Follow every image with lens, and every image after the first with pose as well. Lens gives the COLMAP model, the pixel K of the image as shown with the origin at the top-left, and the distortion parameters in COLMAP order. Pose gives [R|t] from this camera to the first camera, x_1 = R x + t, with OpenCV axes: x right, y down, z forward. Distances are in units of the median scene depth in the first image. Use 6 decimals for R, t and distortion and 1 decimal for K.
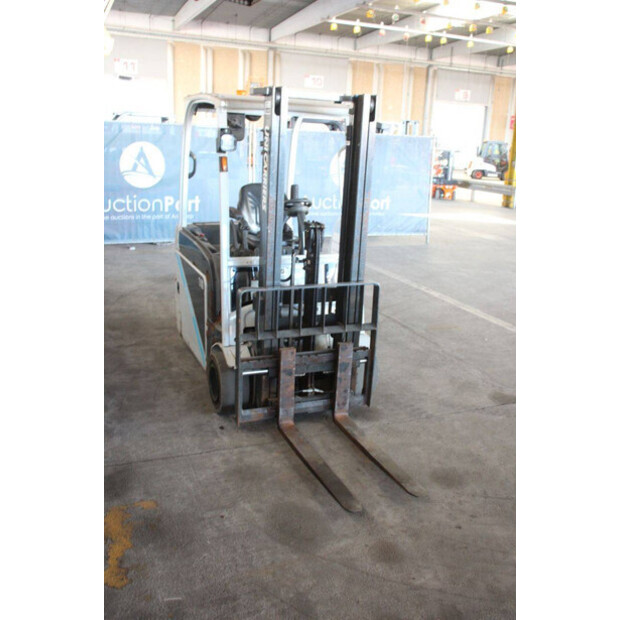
lens RADIAL K [[606.5, 0, 310.0], [0, 606.5, 310.0], [0, 0, 1]] dist [-0.117658, 0.189015]
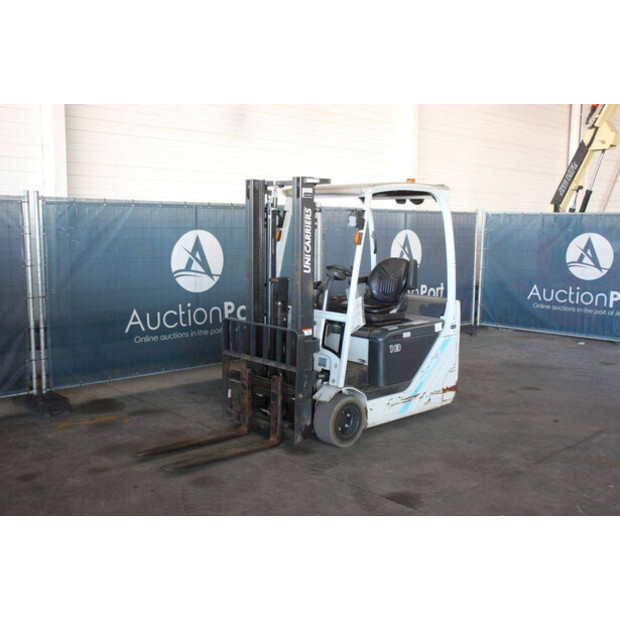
lens RADIAL K [[679.1, 0, 310.0], [0, 679.1, 310.0], [0, 0, 1]] dist [-0.033912, 0.013388]
pose [[0.342428, 0.077300, -0.936359, 1.359357], [-0.255434, 0.966731, -0.013605, -0.073458], [0.904155, 0.243836, 0.350781, 0.561739]]
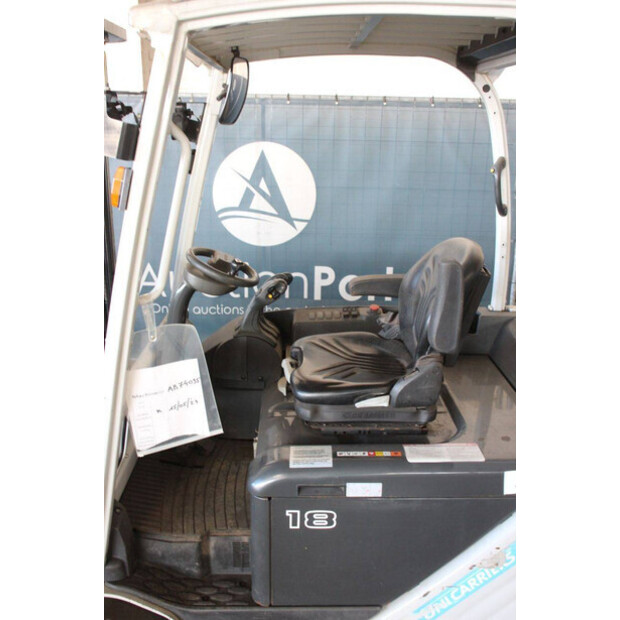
lens RADIAL K [[617.1, 0, 310.0], [0, 617.1, 310.0], [0, 0, 1]] dist [-0.122195, 0.202905]
pose [[-0.368994, 0.223431, -0.902176, 0.406659], [-0.289527, 0.894745, 0.340009, -0.354731], [0.883186, 0.386666, -0.265466, 1.335896]]
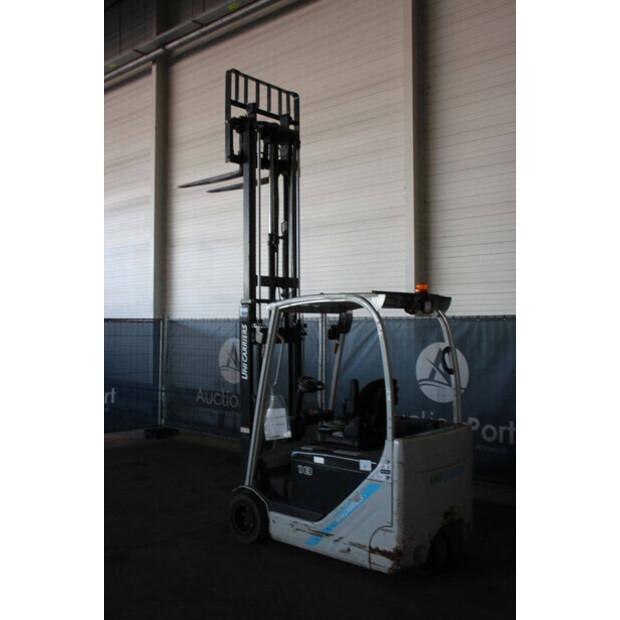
lens RADIAL K [[642.3, 0, 310.0], [0, 642.3, 310.0], [0, 0, 1]] dist [-0.062592, 0.022779]
pose [[-0.902597, -0.054472, -0.427026, 0.603643], [-0.156196, 0.965802, 0.206951, -0.654788], [0.401149, 0.253493, -0.880239, 2.359658]]
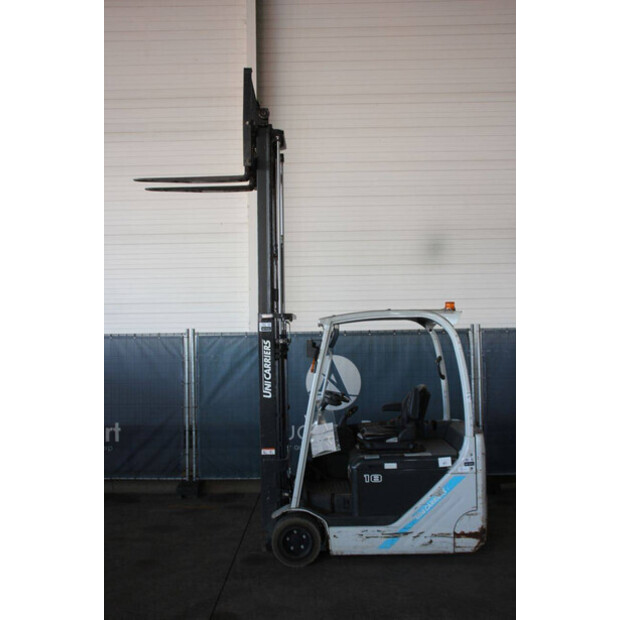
lens RADIAL K [[642.3, 0, 310.0], [0, 642.3, 310.0], [0, 0, 1]] dist [-0.062592, 0.022779]
pose [[-0.402997, -0.079754, -0.911720, 1.367521], [-0.254229, 0.966744, 0.027807, -0.414009], [0.879182, 0.242992, -0.409871, 1.632656]]
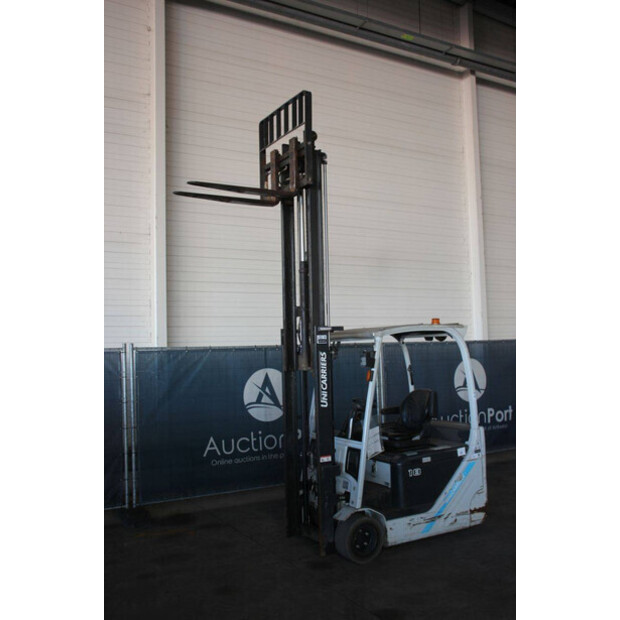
lens RADIAL K [[617.1, 0, 310.0], [0, 617.1, 310.0], [0, 0, 1]] dist [-0.122195, 0.202905]
pose [[0.120871, -0.113423, -0.986167, 1.516846], [-0.241128, 0.960341, -0.140007, -0.170124], [0.962937, 0.254716, 0.088728, 0.795892]]
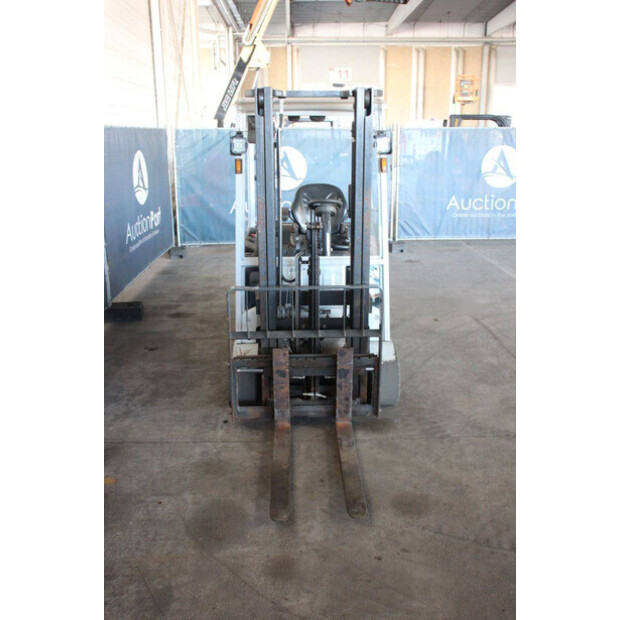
lens RADIAL K [[606.5, 0, 310.0], [0, 606.5, 310.0], [0, 0, 1]] dist [-0.117658, 0.189015]
pose [[0.931131, 0.049839, -0.361262, 0.355812], [-0.050973, 0.998680, 0.006395, -0.009818], [0.361104, 0.012460, 0.932442, 0.086977]]
